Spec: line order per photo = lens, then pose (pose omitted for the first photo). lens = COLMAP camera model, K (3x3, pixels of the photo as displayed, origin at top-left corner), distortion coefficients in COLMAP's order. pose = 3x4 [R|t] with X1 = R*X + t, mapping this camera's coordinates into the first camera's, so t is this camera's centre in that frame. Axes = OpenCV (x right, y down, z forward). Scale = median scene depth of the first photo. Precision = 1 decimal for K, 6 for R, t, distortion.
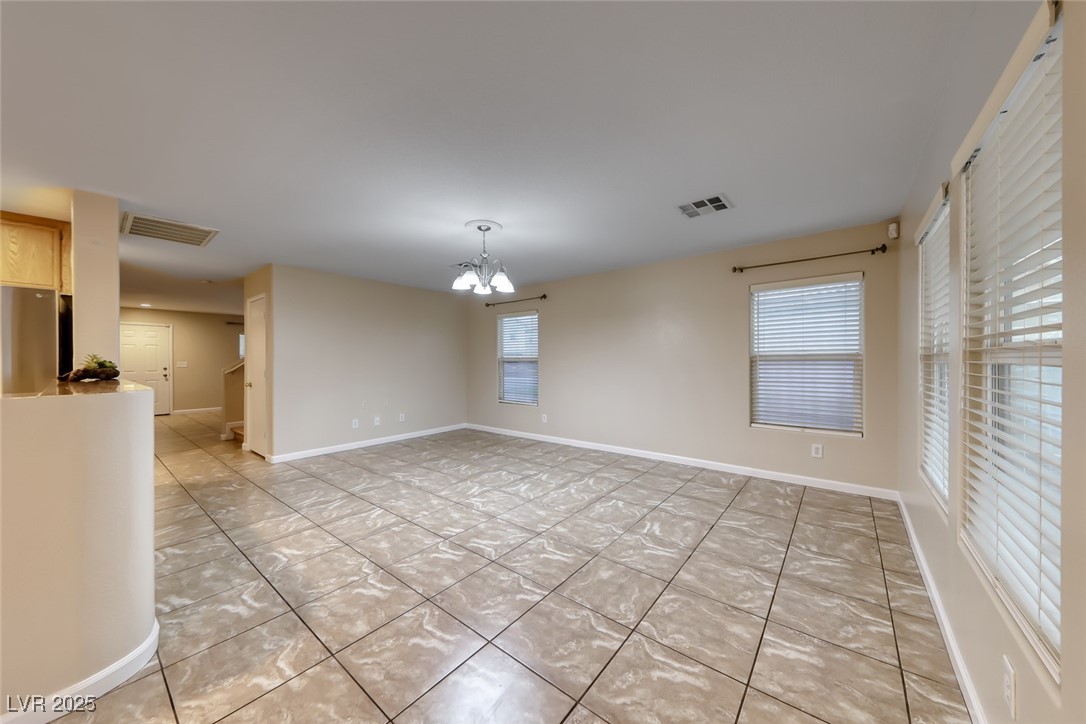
lens RADIAL K [[369.8, 0, 544.3], [0, 369.8, 364.5], [0, 0, 1]] dist [0.023321, -0.007285]
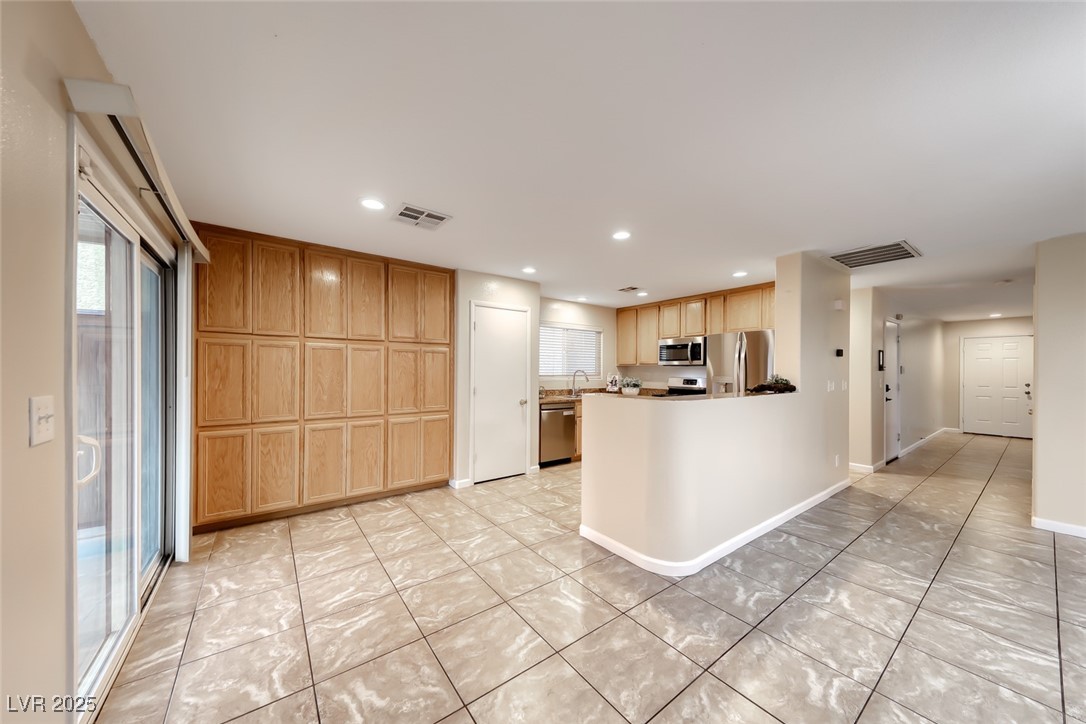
lens RADIAL K [[369.8, 0, 539.4], [0, 369.8, 363.2], [0, 0, 1]] dist [0.023321, -0.007285]
pose [[-0.257762, -0.016225, -0.966072, 0.276823], [-0.015497, 0.999800, -0.012656, -0.026868], [0.966084, 0.011709, -0.257962, 0.392057]]
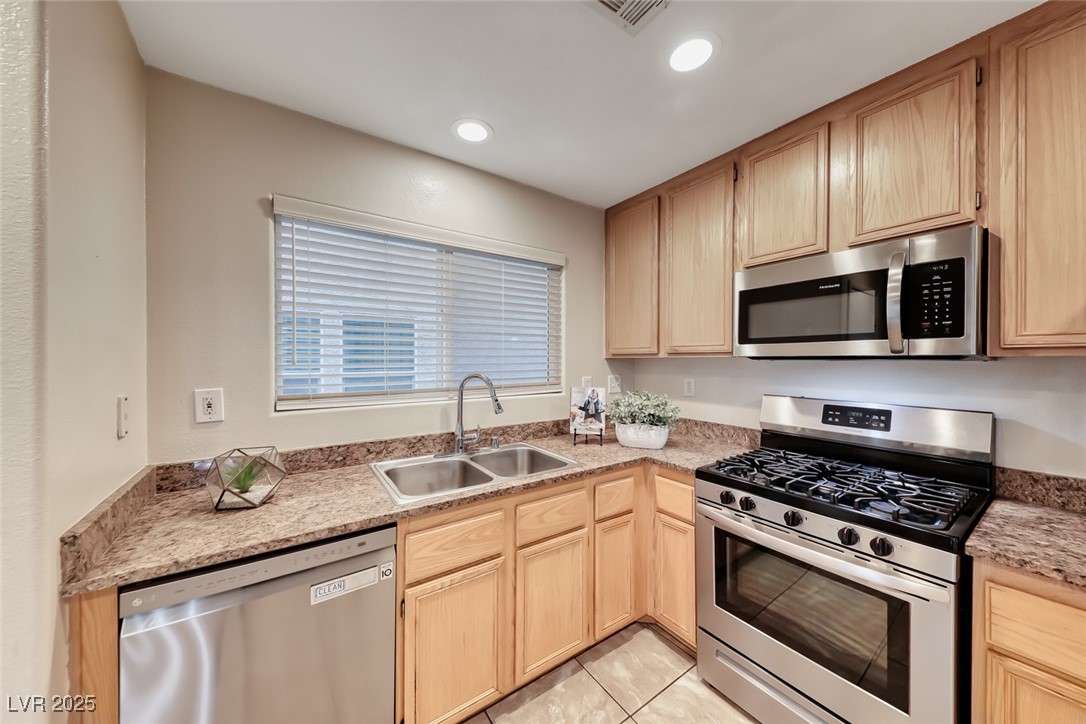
lens RADIAL K [[369.8, 0, 539.8], [0, 369.8, 361.1], [0, 0, 1]] dist [0.023321, -0.007285]
pose [[-0.290474, 0.007600, -0.956853, -1.004055], [-0.010607, 0.999881, 0.011161, -0.047173], [0.956824, 0.013391, -0.290359, 0.372239]]
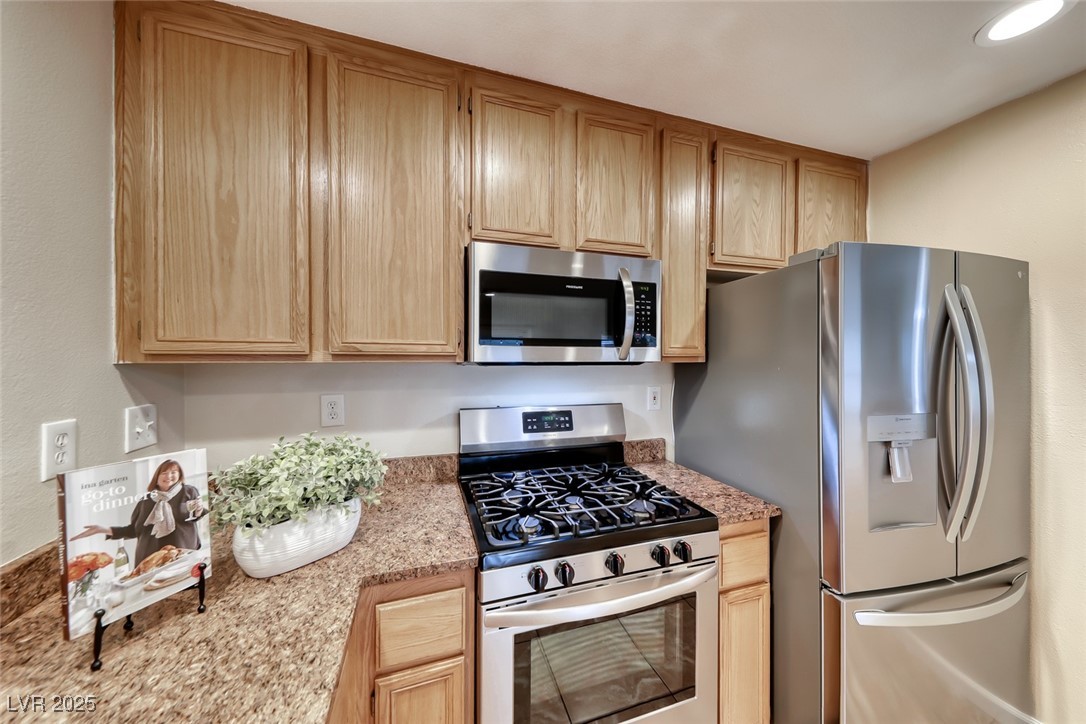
lens RADIAL K [[369.8, 0, 542.9], [0, 369.8, 357.5], [0, 0, 1]] dist [0.023321, -0.007285]
pose [[0.837799, 0.007818, -0.545923, -1.339678], [-0.012663, 0.999907, -0.005114, -0.054399], [0.545832, 0.011197, 0.837820, 0.209404]]
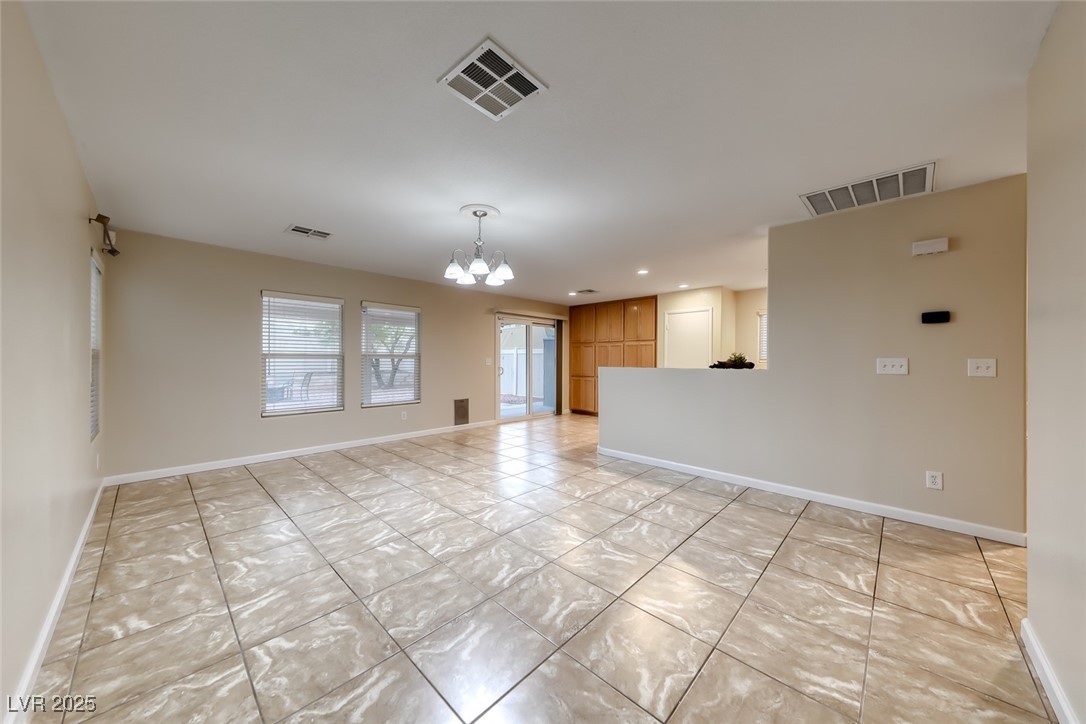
lens RADIAL K [[369.8, 0, 541.9], [0, 369.8, 364.8], [0, 0, 1]] dist [0.023321, -0.007285]
pose [[-0.995796, 0.000339, 0.091593, -0.409275], [0.002492, 0.999723, 0.023398, -0.009543], [-0.091559, 0.023528, -0.995522, 1.943105]]
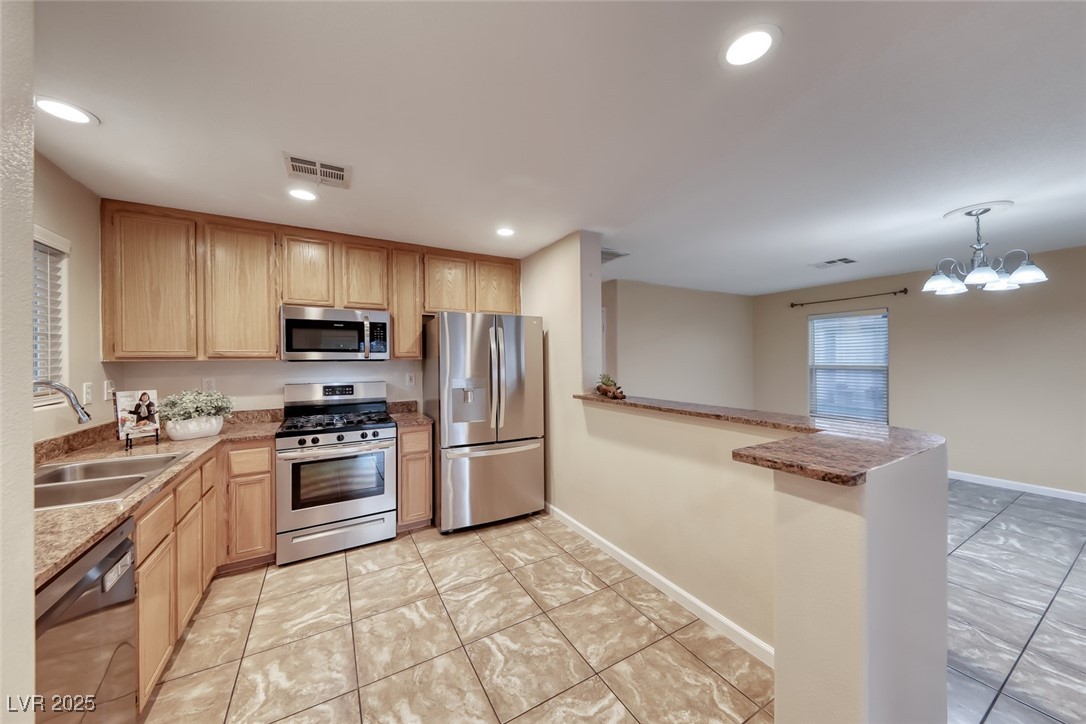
lens RADIAL K [[369.8, 0, 539.9], [0, 369.8, 359.9], [0, 0, 1]] dist [0.023321, -0.007285]
pose [[0.930897, -0.002699, -0.365272, -0.751358], [-0.000016, 0.999972, -0.007431, -0.044085], [0.365282, 0.006924, 0.930871, -0.089240]]
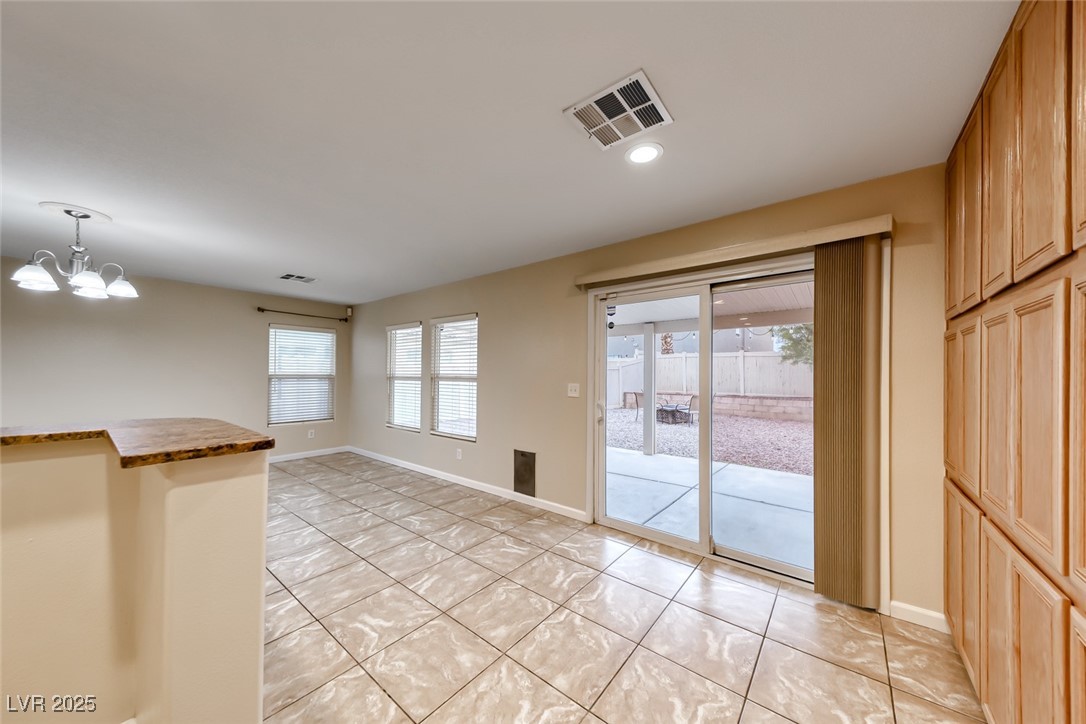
lens RADIAL K [[369.8, 0, 539.3], [0, 369.8, 370.7], [0, 0, 1]] dist [0.023321, -0.007285]
pose [[0.002793, 0.015704, 0.999873, -0.971835], [0.001560, 0.999875, -0.015708, -0.017561], [-0.999995, 0.001604, 0.002768, 0.010782]]
